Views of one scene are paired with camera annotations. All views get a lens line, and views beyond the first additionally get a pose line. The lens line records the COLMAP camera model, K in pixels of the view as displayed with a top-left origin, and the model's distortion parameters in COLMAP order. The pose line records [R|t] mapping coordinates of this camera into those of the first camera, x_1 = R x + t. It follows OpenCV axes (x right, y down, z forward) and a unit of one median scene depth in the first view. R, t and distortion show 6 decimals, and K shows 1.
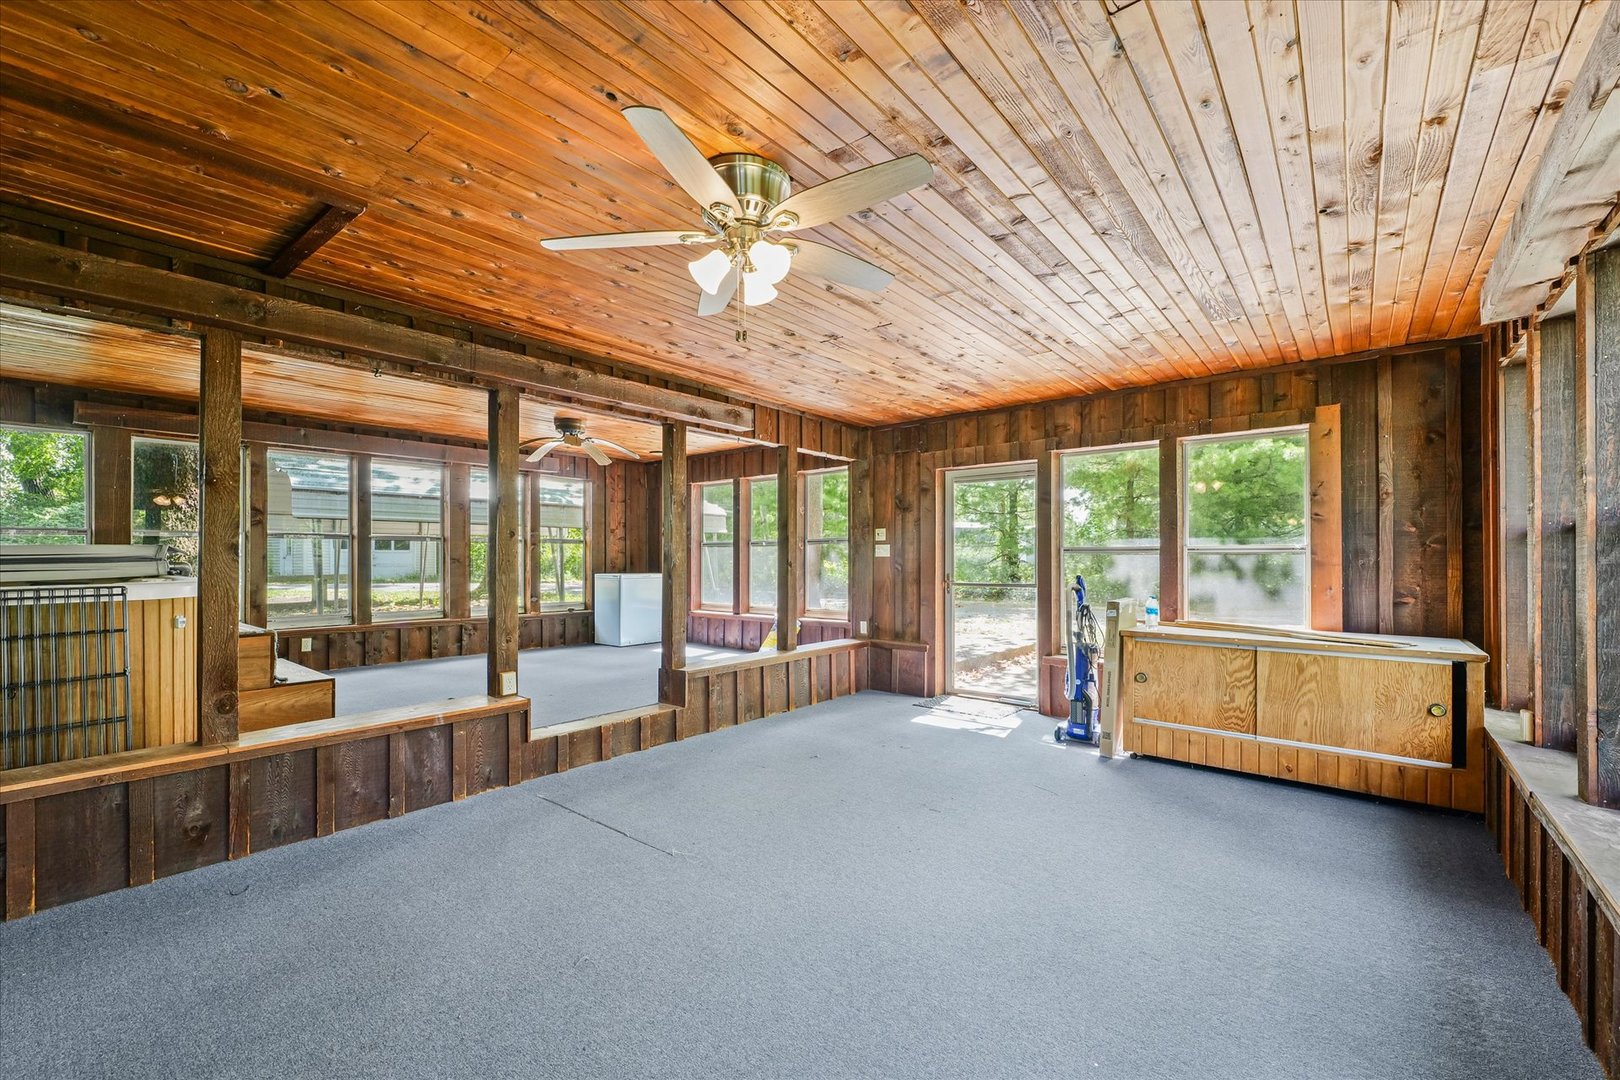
lens RADIAL K [[671.9, 0, 809.5], [0, 671.9, 555.3], [0, 0, 1]] dist [0.000399, -0.000028]
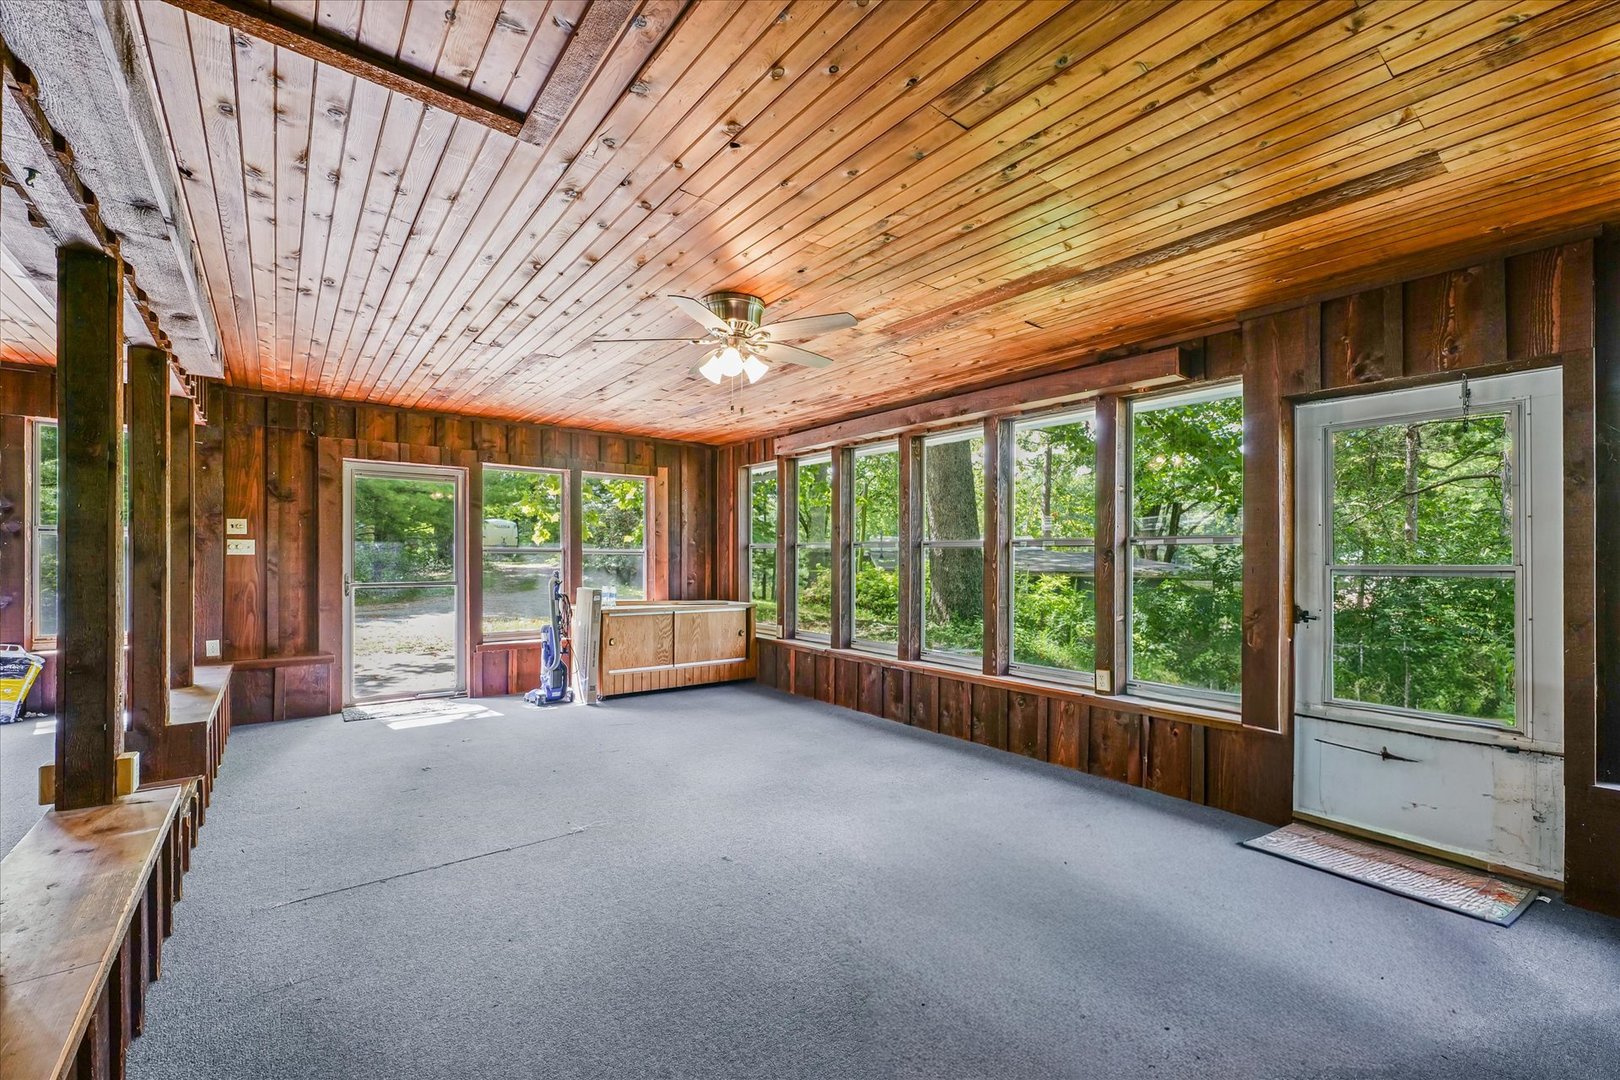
lens RADIAL K [[671.9, 0, 817.4], [0, 671.9, 553.1], [0, 0, 1]] dist [0.000399, -0.000028]
pose [[0.208759, 0.008825, 0.977927, -0.638387], [-0.008996, 0.999934, -0.007104, -0.000264], [-0.977926, -0.007314, 0.208824, 0.215961]]
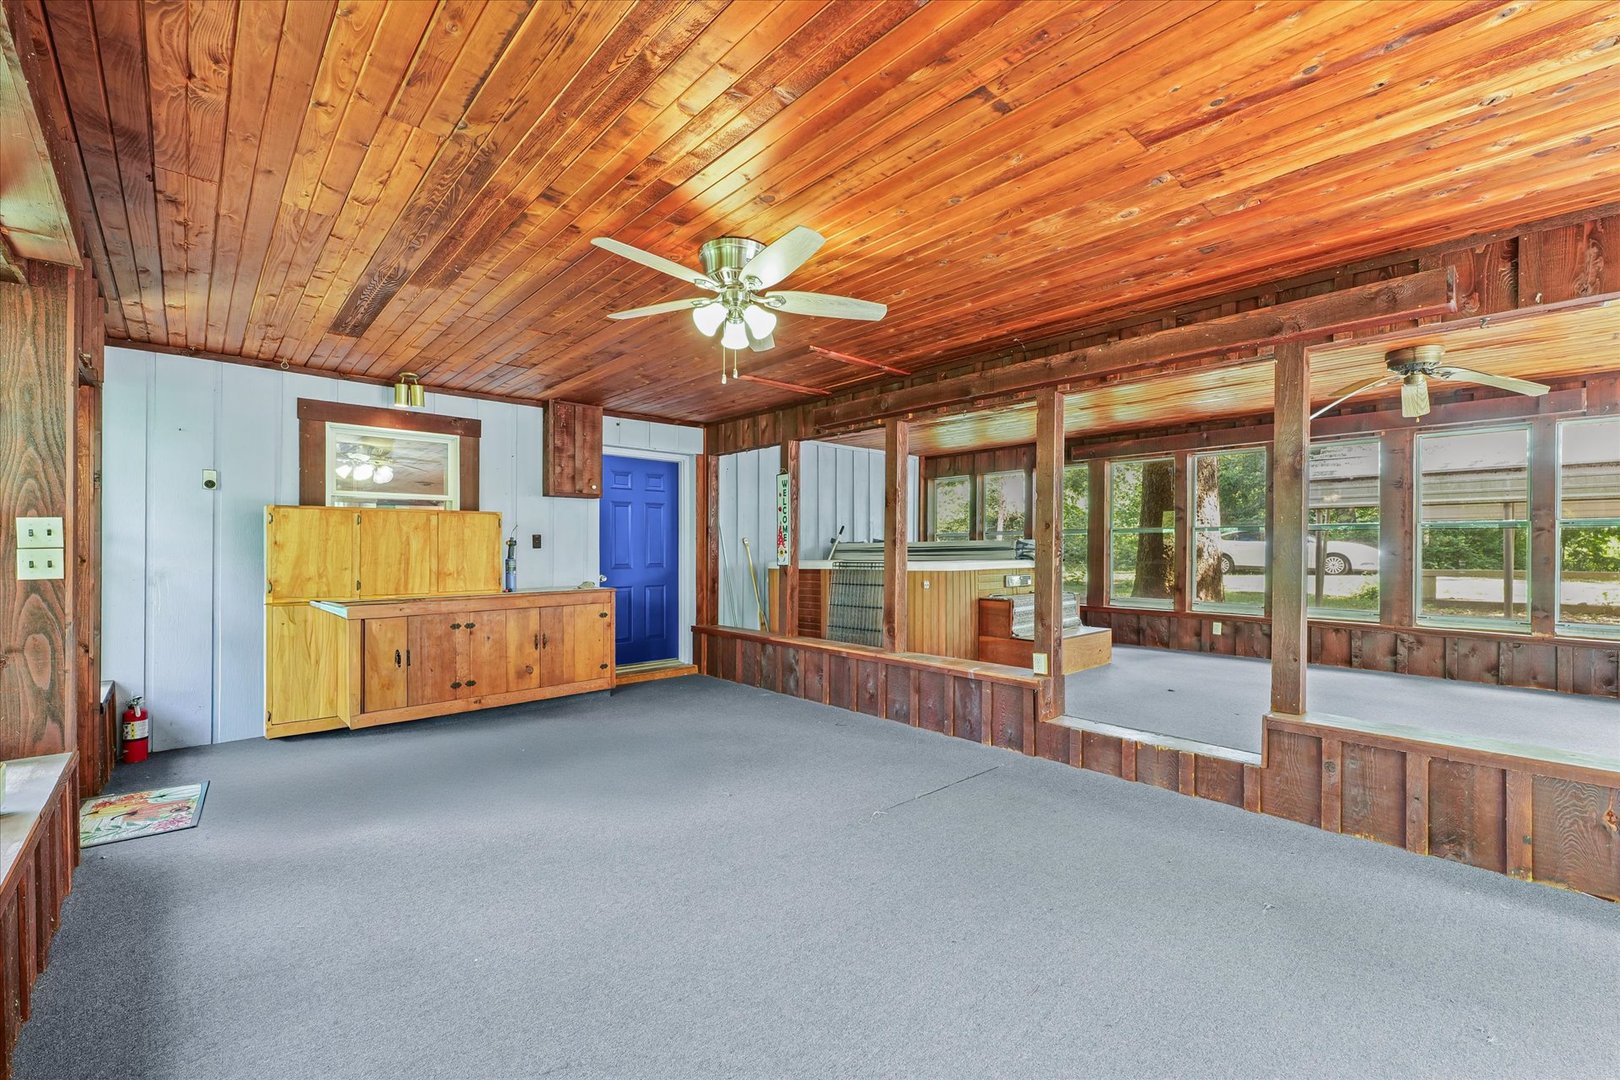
lens RADIAL K [[671.9, 0, 801.0], [0, 671.9, 547.0], [0, 0, 1]] dist [0.000399, -0.000028]
pose [[-0.139600, -0.002822, -0.990204, 0.492172], [0.000847, 0.999995, -0.002970, 0.003862], [0.990208, -0.001253, -0.139597, 0.555392]]
